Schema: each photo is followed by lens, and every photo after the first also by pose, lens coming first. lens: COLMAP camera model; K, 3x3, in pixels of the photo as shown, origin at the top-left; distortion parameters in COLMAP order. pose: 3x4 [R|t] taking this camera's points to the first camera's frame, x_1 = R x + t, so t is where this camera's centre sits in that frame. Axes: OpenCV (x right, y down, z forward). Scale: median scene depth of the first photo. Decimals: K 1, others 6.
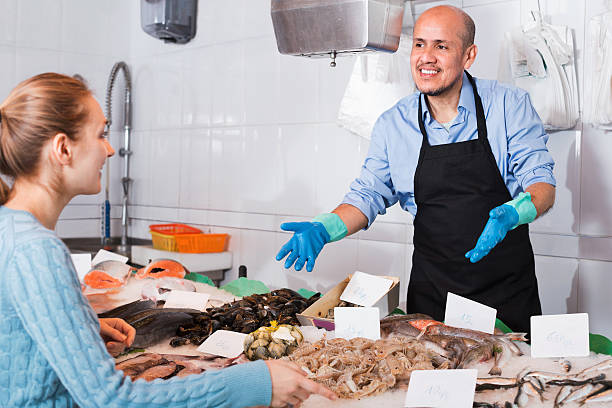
lens RADIAL K [[867.5, 0, 306.2], [0, 867.5, 185.6], [0, 0, 1]] dist [-0.182094, 0.271839]
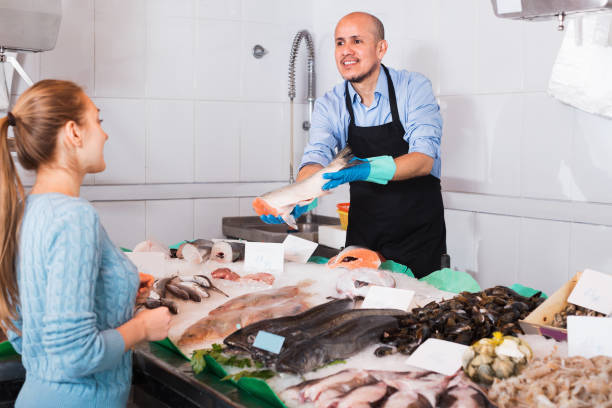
lens RADIAL K [[867.5, 0, 306.2], [0, 867.5, 185.6], [0, 0, 1]] dist [-0.182094, 0.271839]
pose [[0.980005, -0.005070, -0.198911, -0.046330], [0.013366, 0.999095, 0.040385, -0.021803], [0.198526, -0.042236, 0.979185, 0.119697]]
